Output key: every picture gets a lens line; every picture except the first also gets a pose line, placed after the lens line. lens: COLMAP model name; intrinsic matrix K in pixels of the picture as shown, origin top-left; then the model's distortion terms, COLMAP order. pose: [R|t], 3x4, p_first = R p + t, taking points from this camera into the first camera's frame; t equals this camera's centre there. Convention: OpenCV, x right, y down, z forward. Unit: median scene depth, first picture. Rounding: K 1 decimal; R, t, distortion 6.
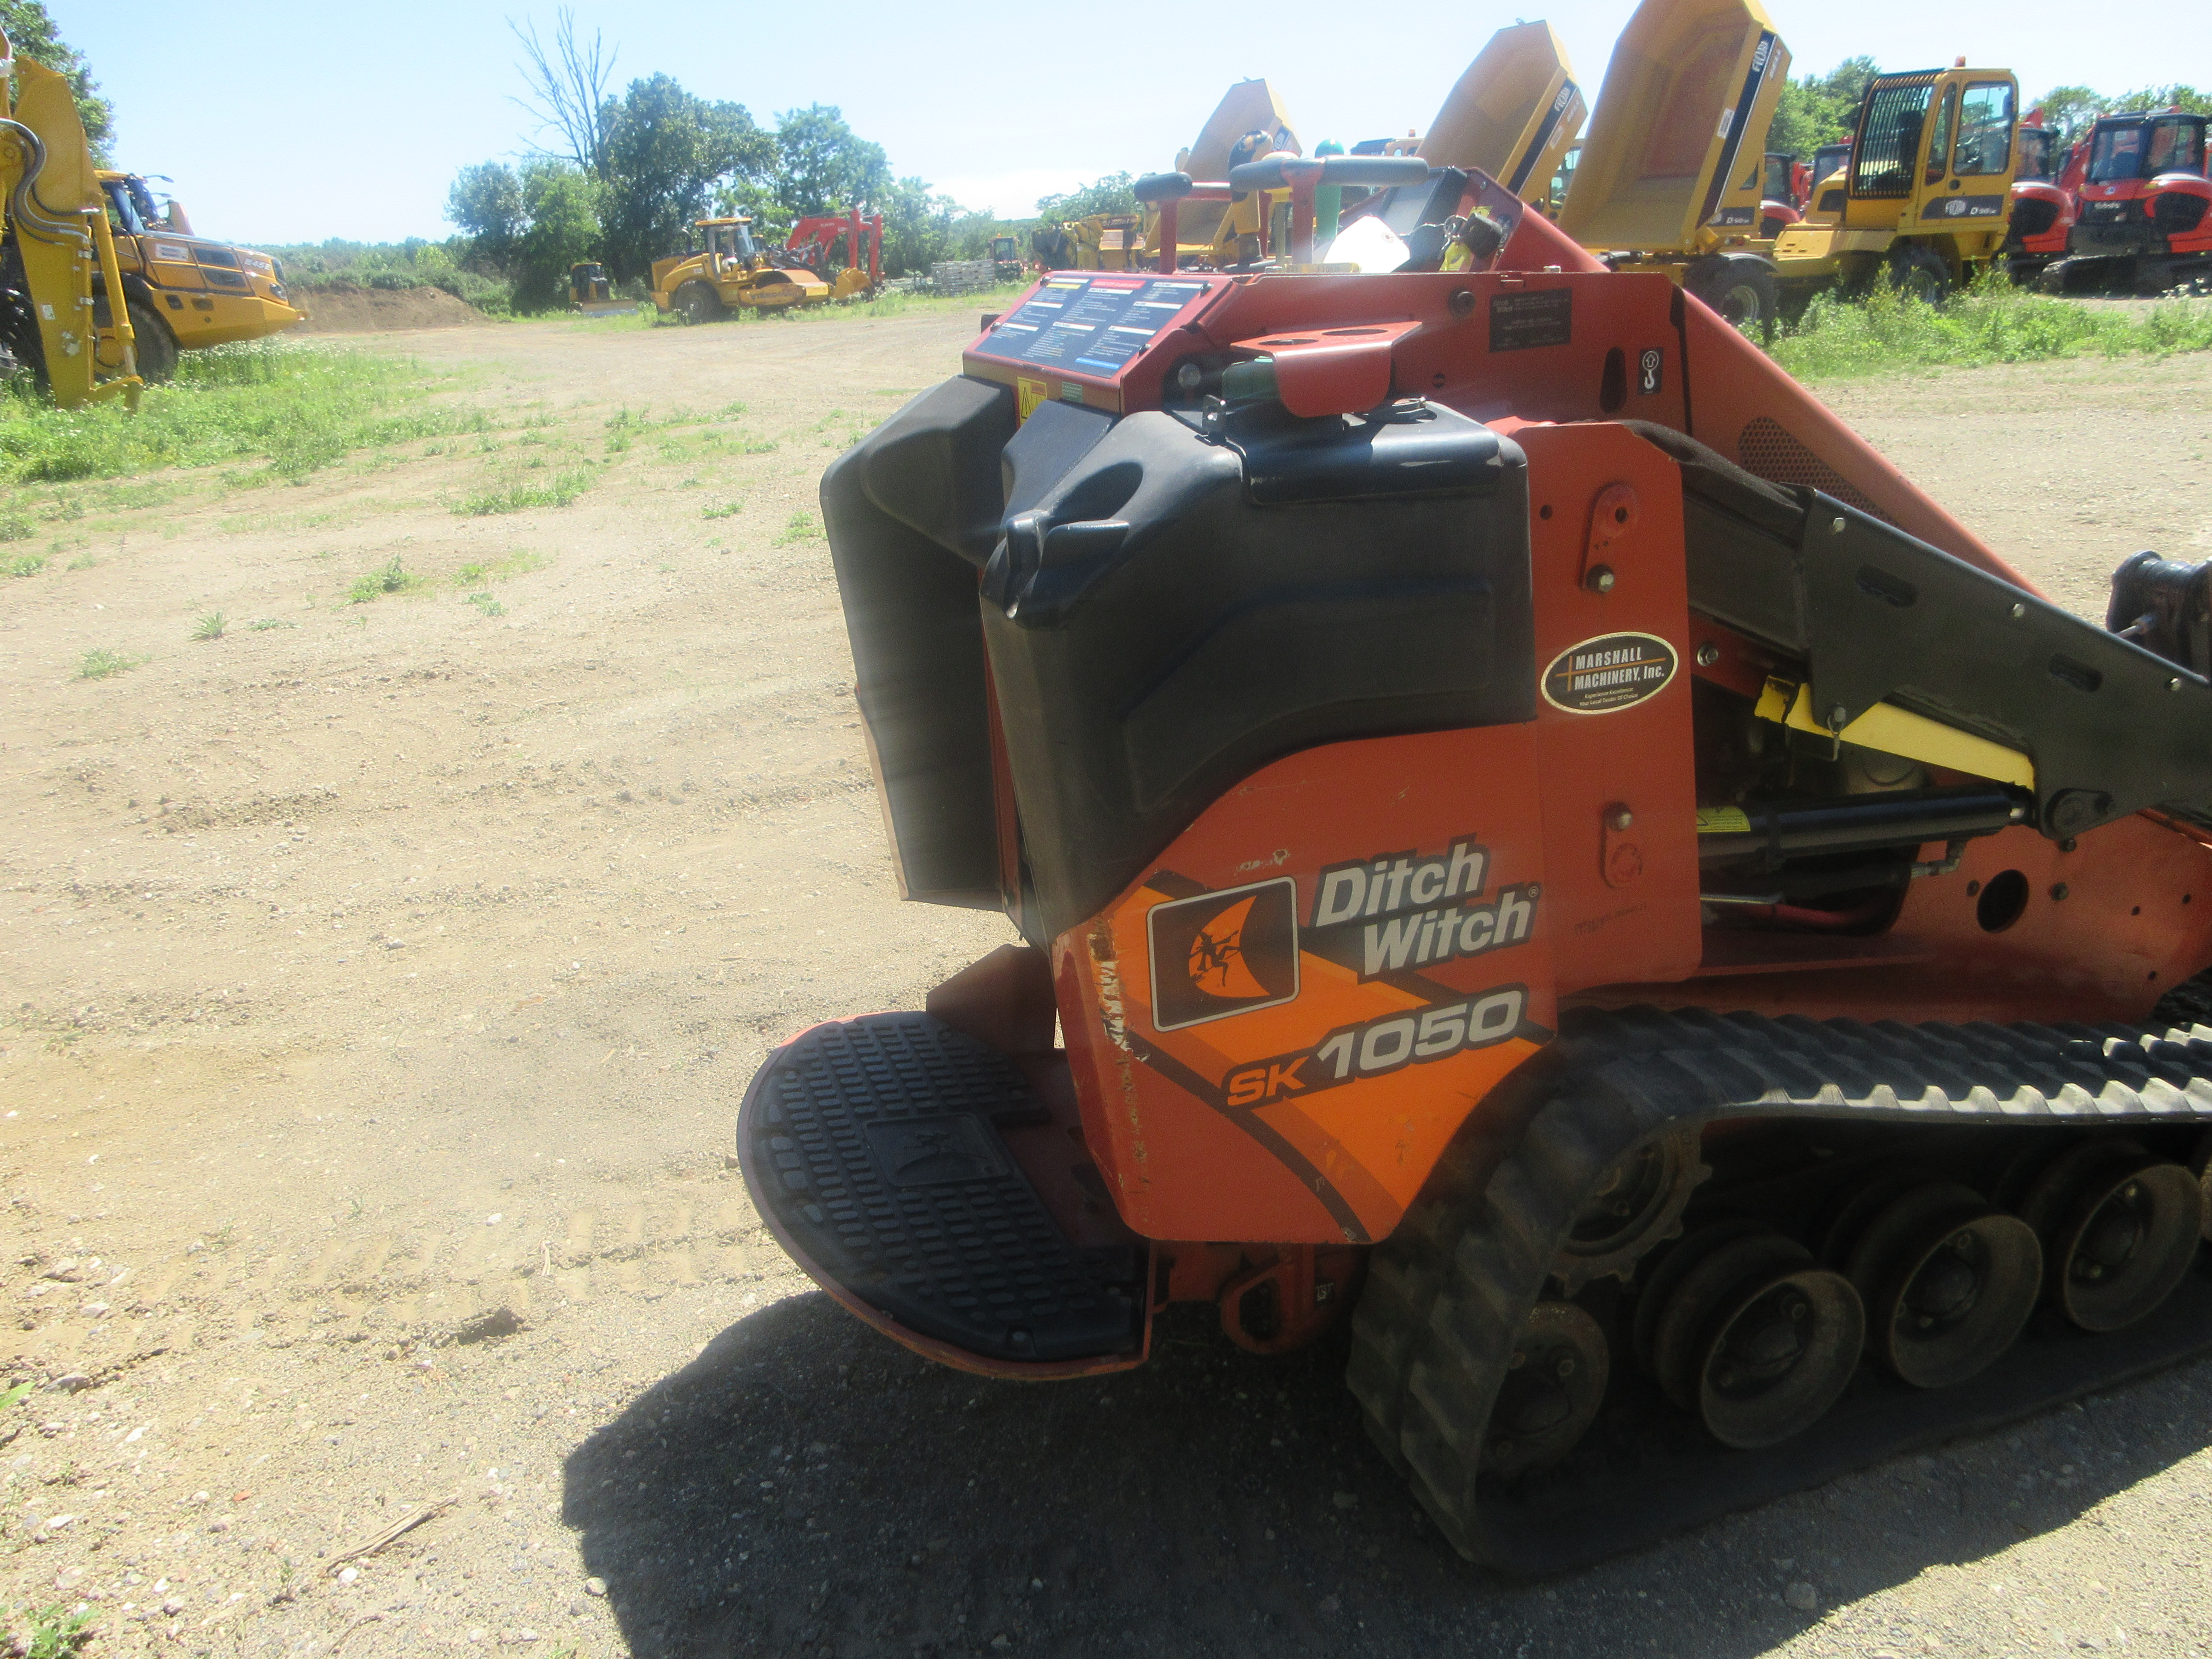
lens RADIAL K [[1639.6, 0, 1118.6], [0, 1639.6, 831.6], [0, 0, 1]] dist [-0.005078, 0.002936]
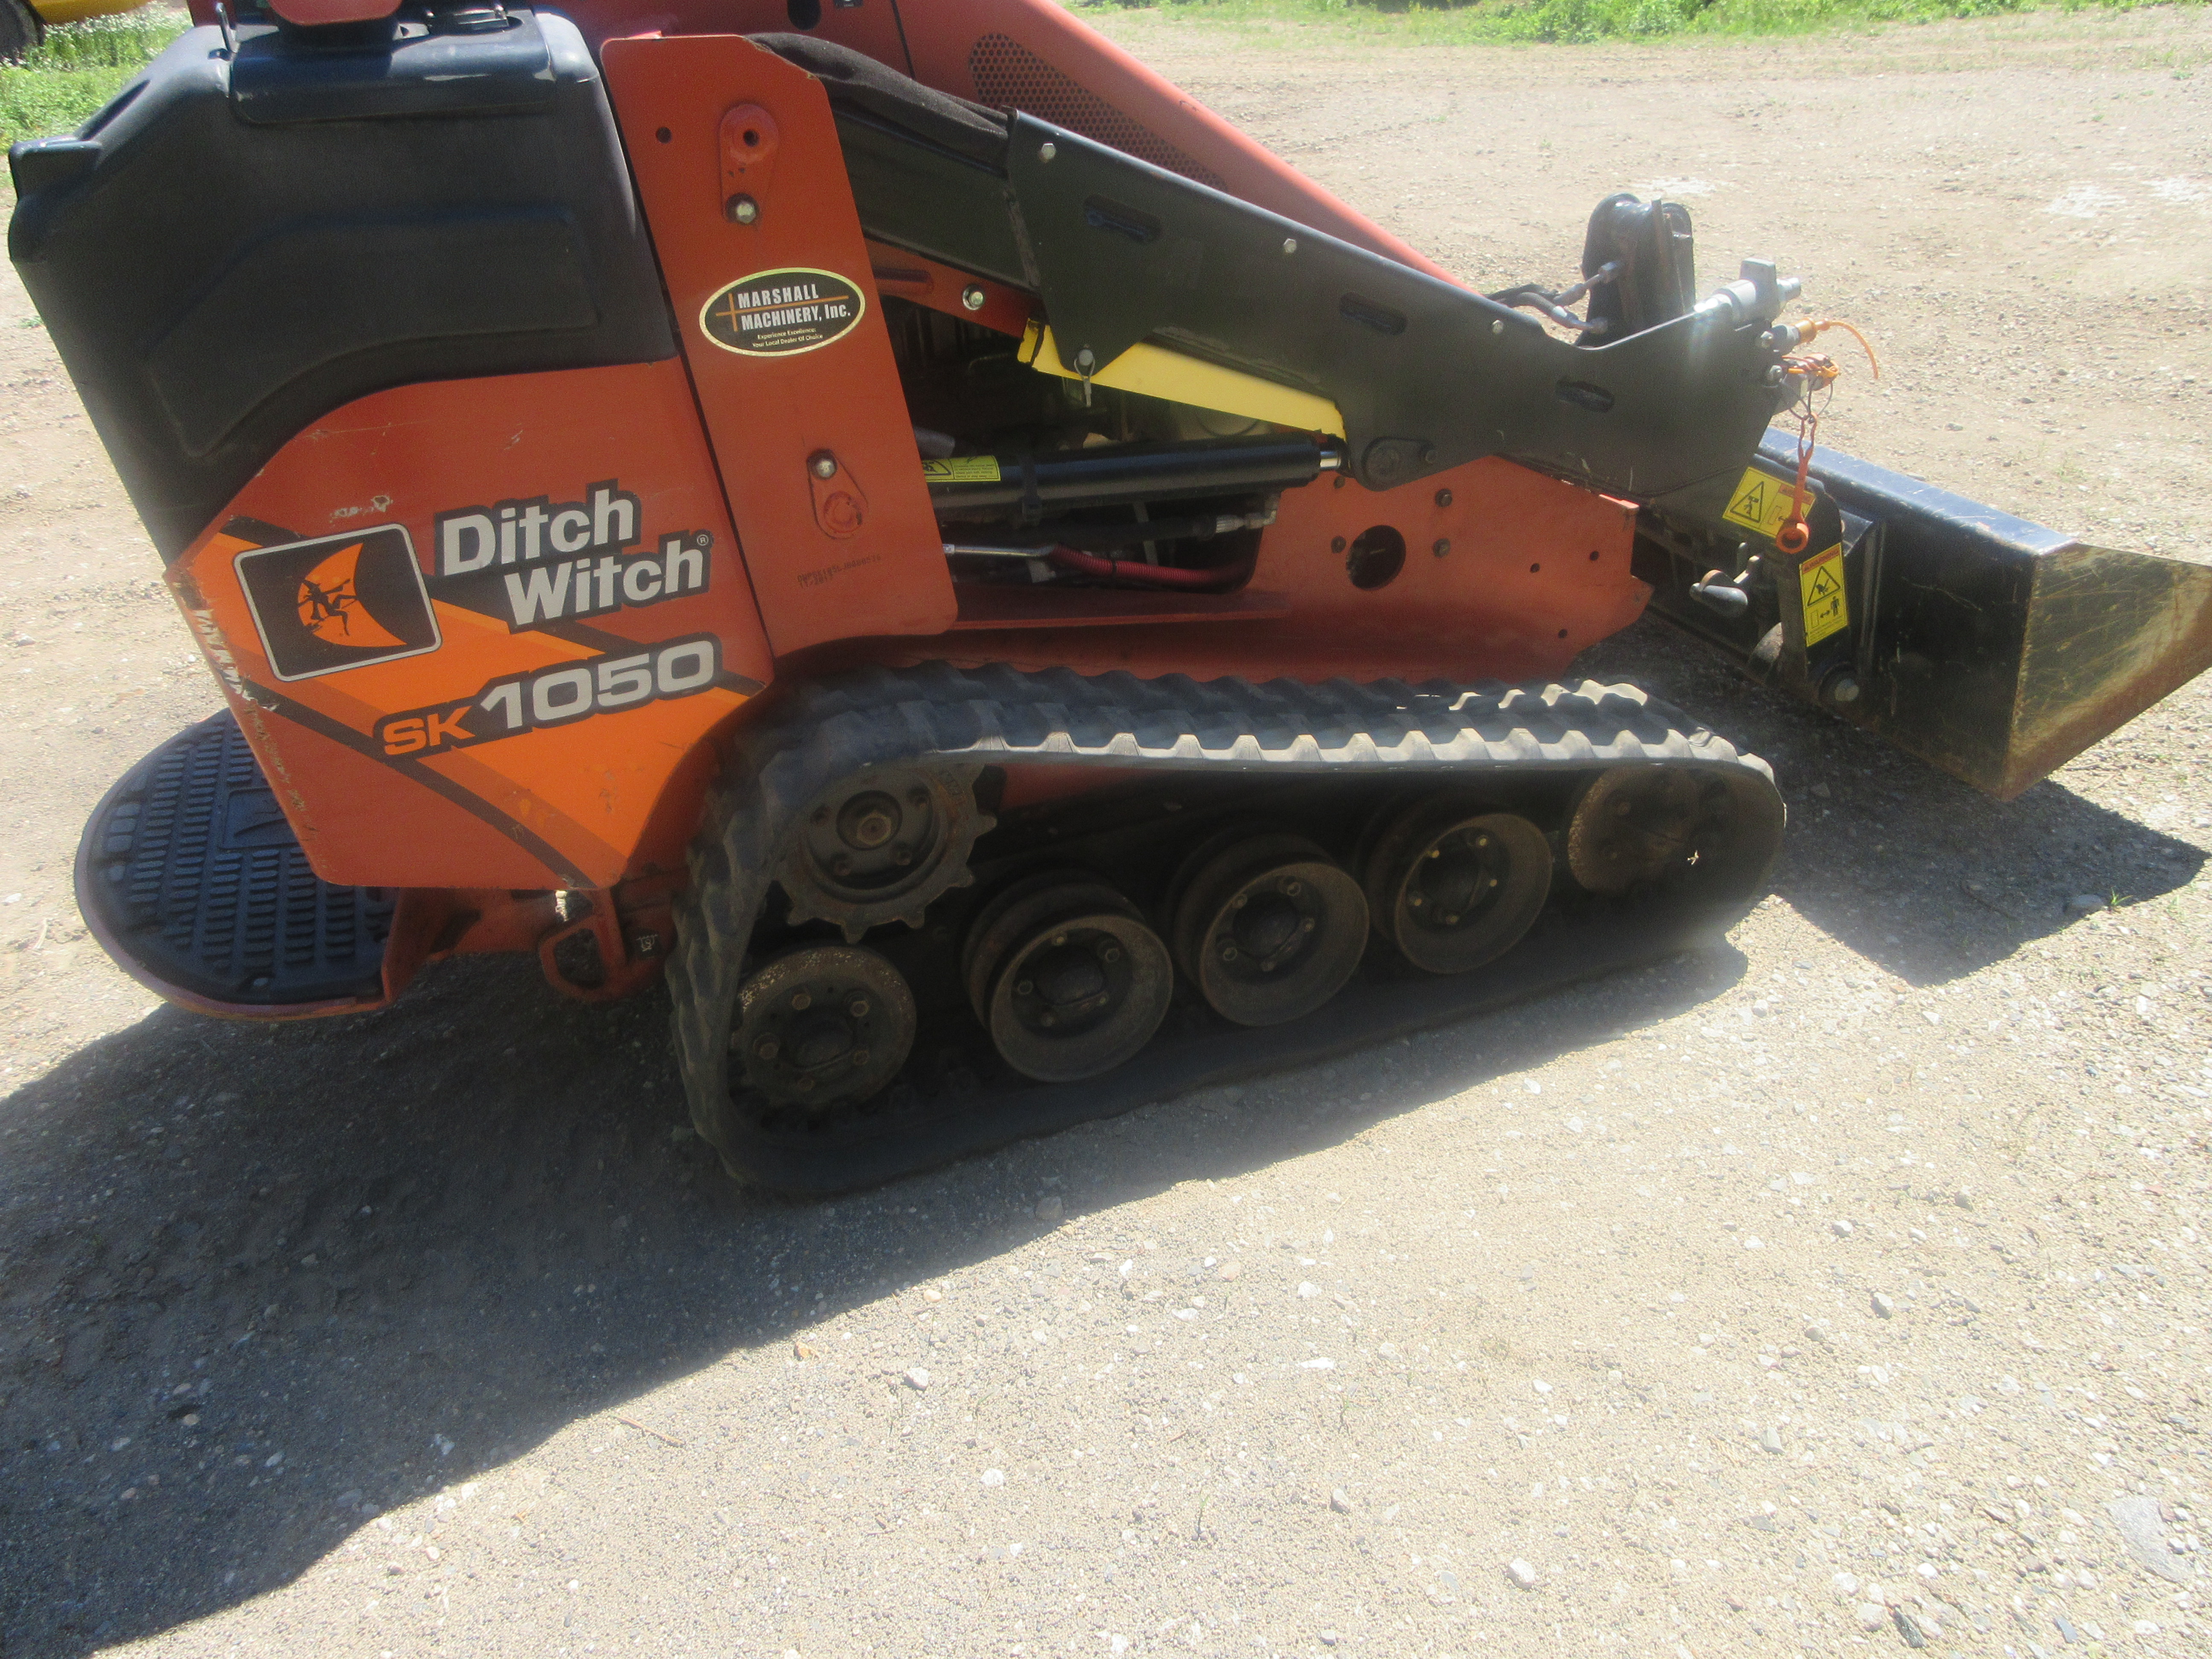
lens RADIAL K [[1639.6, 0, 1118.6], [0, 1639.6, 831.6], [0, 0, 1]] dist [-0.005078, 0.002936]
pose [[0.999866, -0.014018, 0.008482, 0.470644], [0.012324, 0.984600, 0.174390, 0.038664], [-0.010796, -0.174262, 0.984640, -0.014491]]
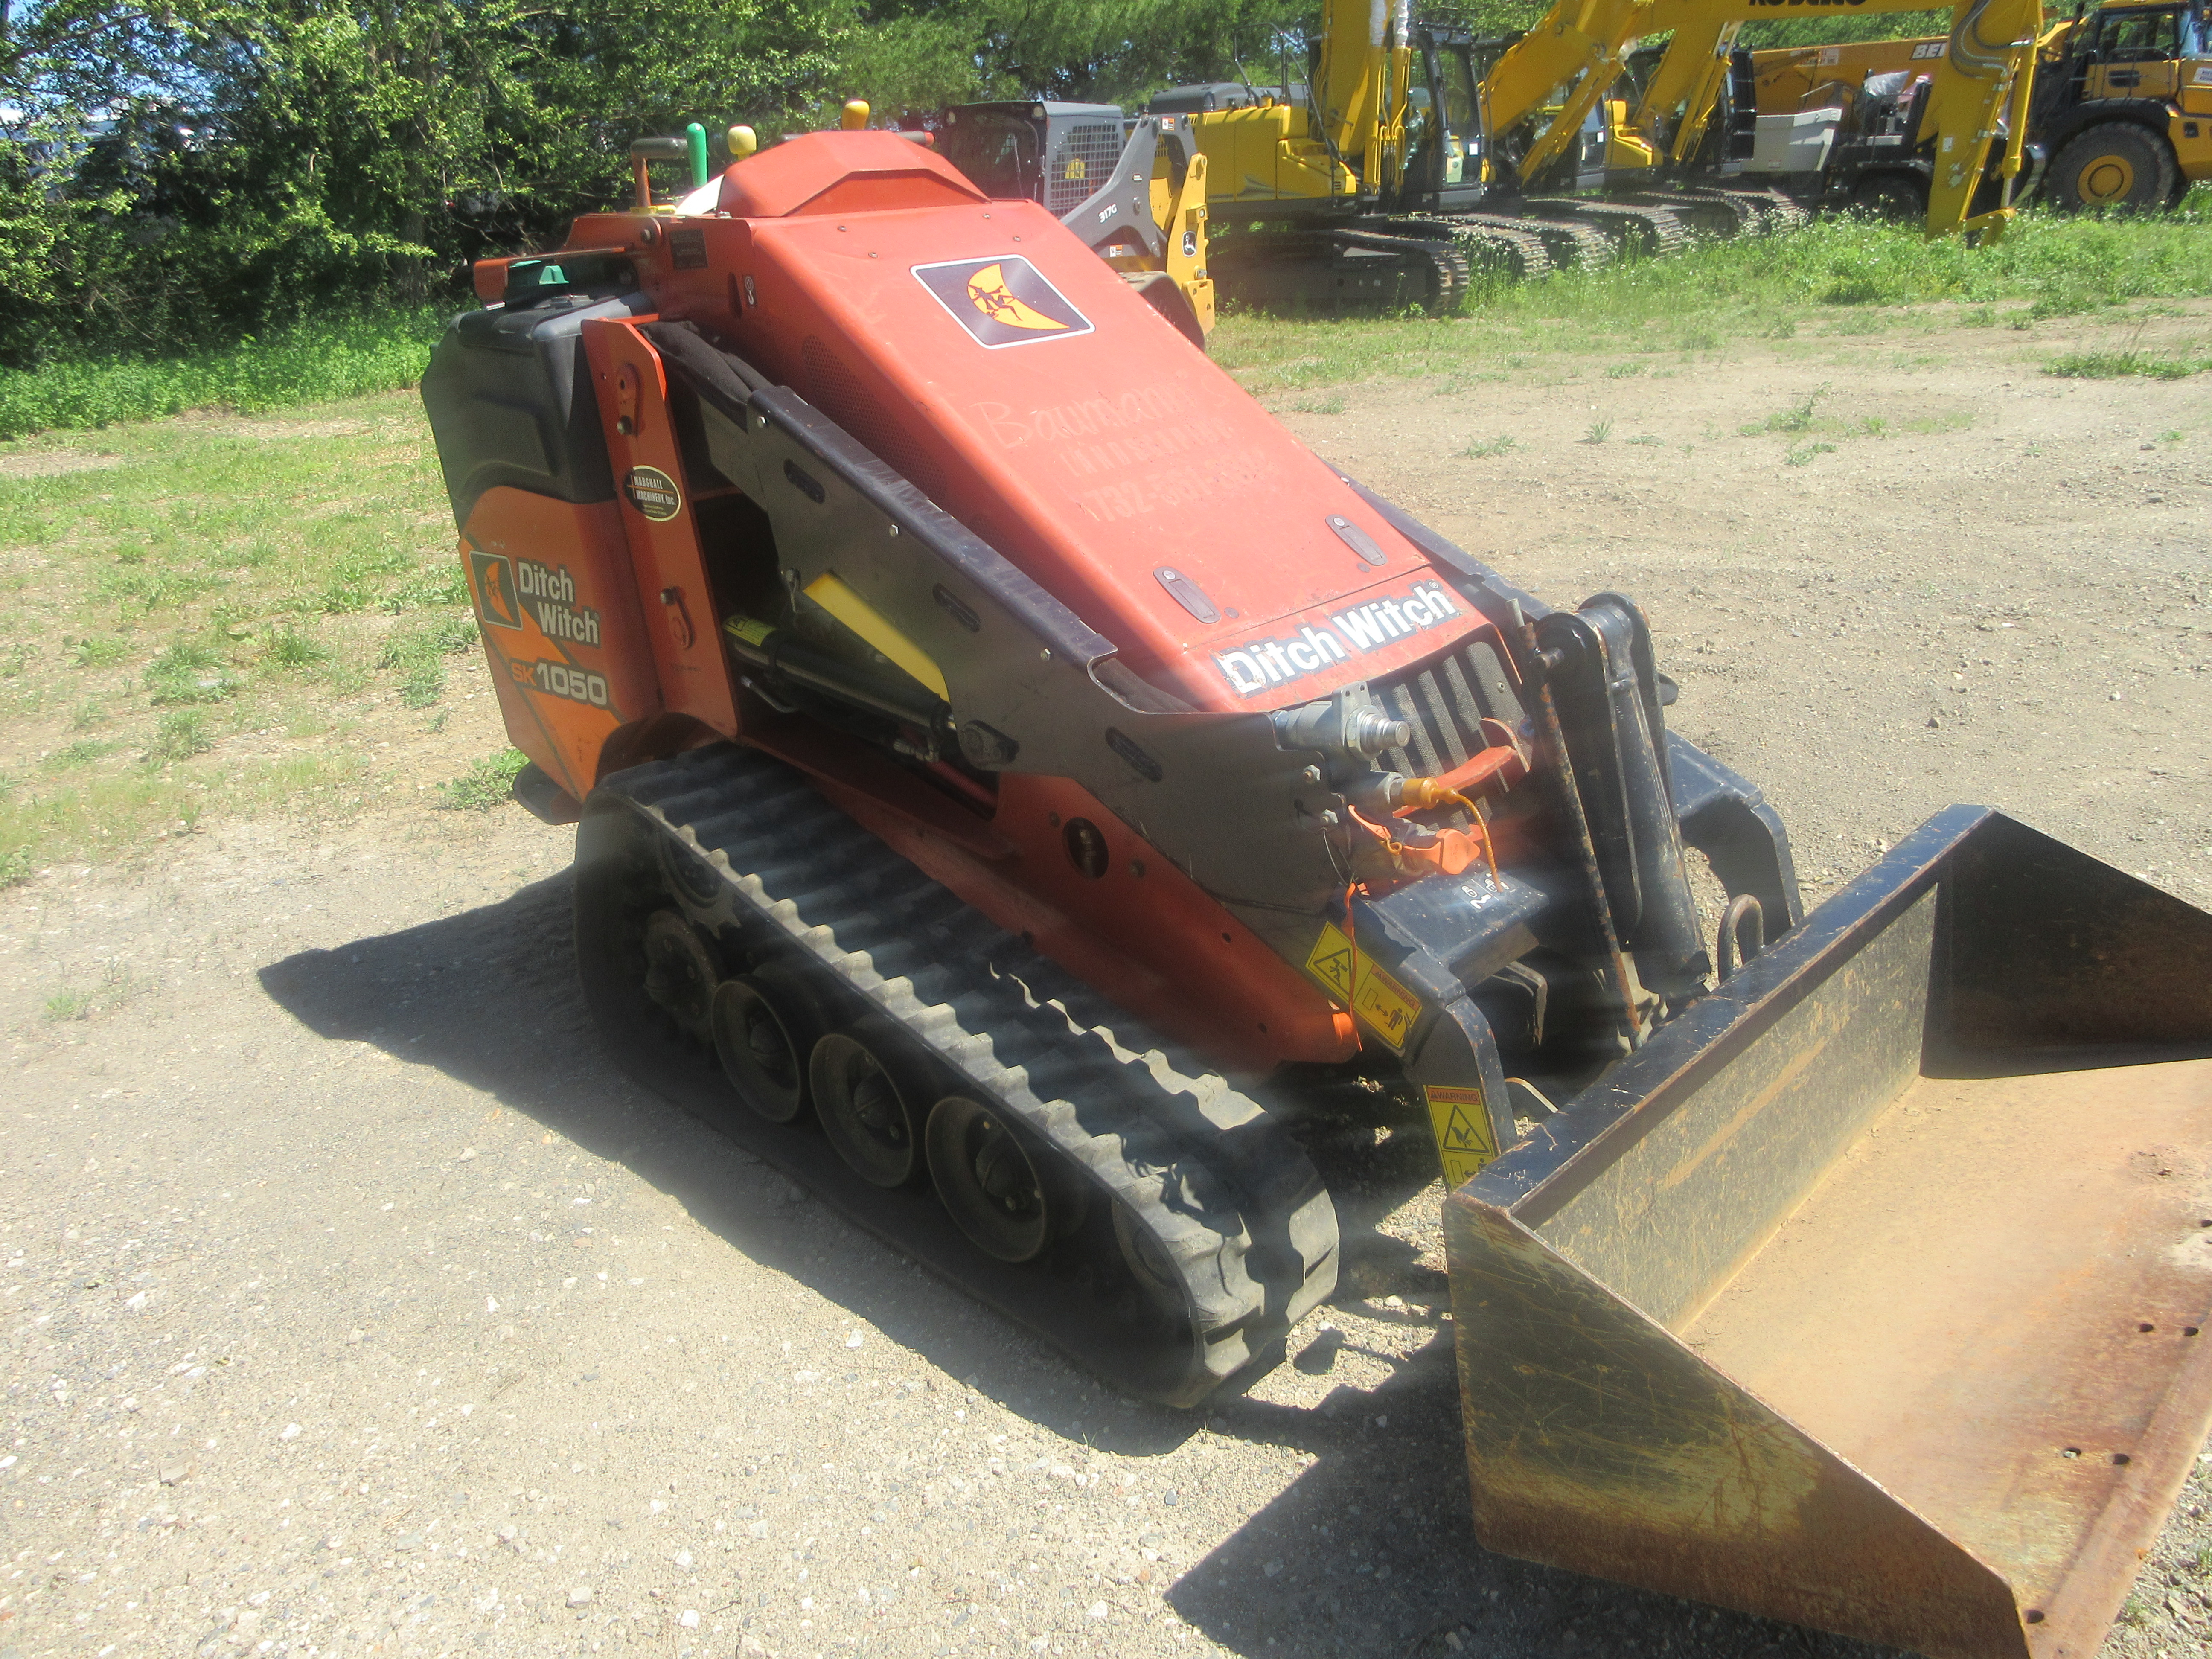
lens RADIAL K [[1639.6, 0, 1118.6], [0, 1639.6, 831.6], [0, 0, 1]] dist [-0.005078, 0.002936]
pose [[0.424405, 0.352473, -0.834052, 1.774235], [-0.270045, 0.928476, 0.254966, -0.296096], [0.864266, 0.117023, 0.489233, 0.651076]]
